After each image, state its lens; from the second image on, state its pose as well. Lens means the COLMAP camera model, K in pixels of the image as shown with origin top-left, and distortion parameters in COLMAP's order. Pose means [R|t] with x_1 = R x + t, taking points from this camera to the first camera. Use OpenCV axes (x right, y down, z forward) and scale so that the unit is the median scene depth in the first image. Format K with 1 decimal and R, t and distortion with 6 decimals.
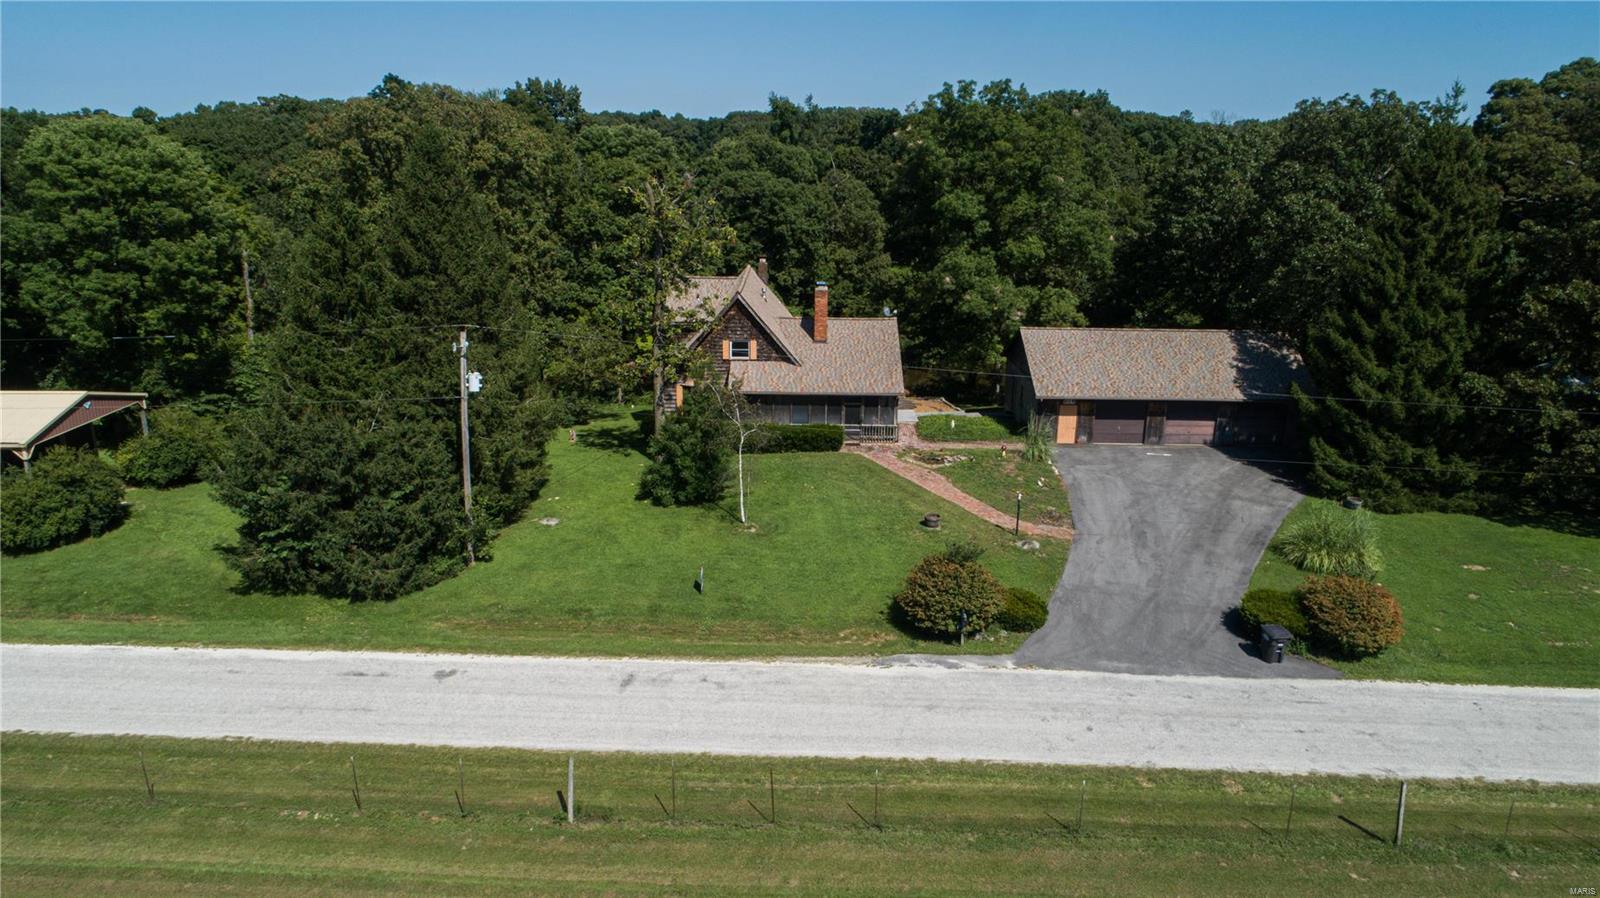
lens RADIAL K [[1082.5, 0, 803.6], [0, 1082.5, 445.7], [0, 0, 1]] dist [-0.013511, 0.003320]
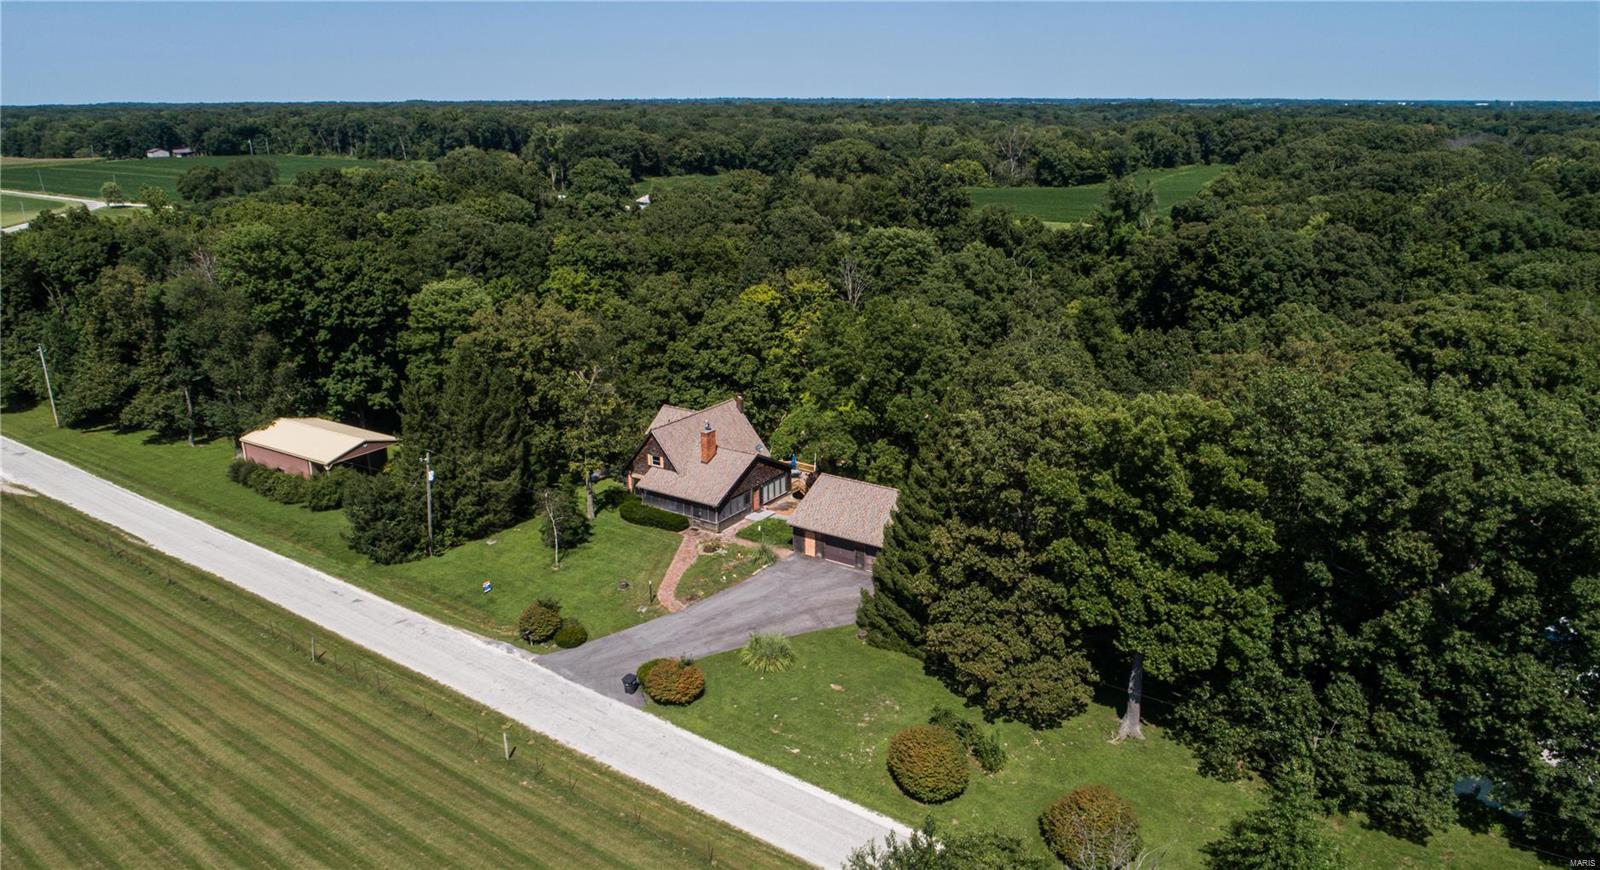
lens RADIAL K [[1093.0, 0, 800.0], [0, 1093.0, 435.0], [0, 0, 1]] dist [-0.043546, 0.060791]
pose [[0.833155, 0.152258, -0.531668, 1.338341], [-0.141611, 0.988039, 0.061040, -0.344267], [0.534602, 0.024434, 0.844751, -0.422828]]
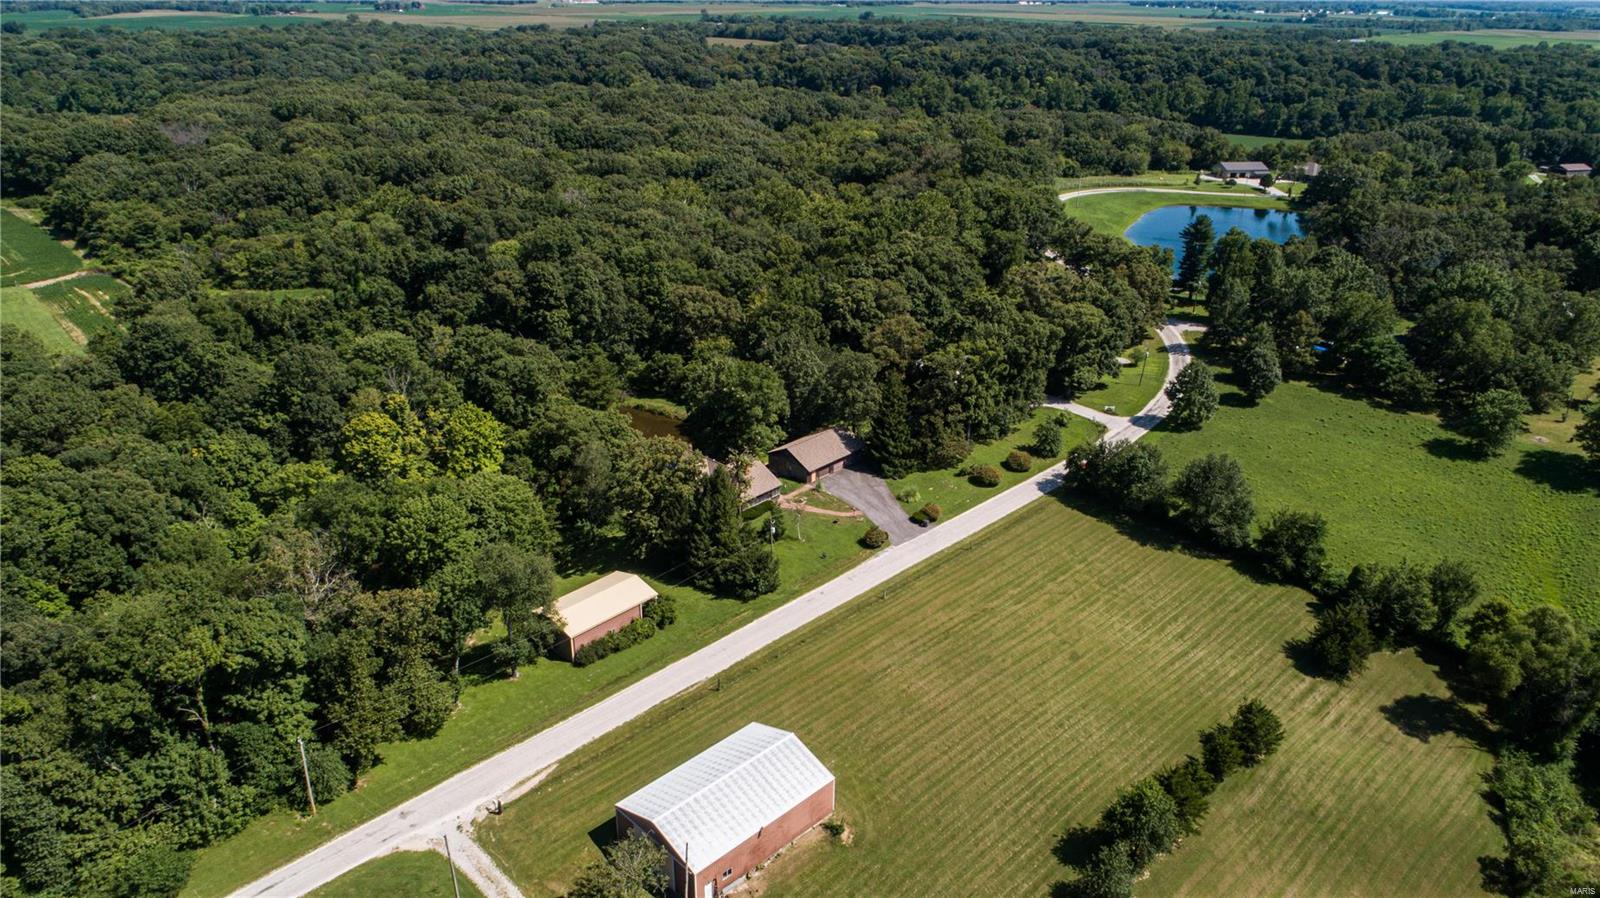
lens RADIAL K [[1082.5, 0, 803.6], [0, 1082.5, 445.7], [0, 0, 1]] dist [-0.013511, 0.003320]
pose [[0.684465, -0.300808, 0.664095, -2.473026], [0.202029, 0.953497, 0.223669, -1.087143], [-0.700494, -0.018927, 0.713407, -1.682016]]
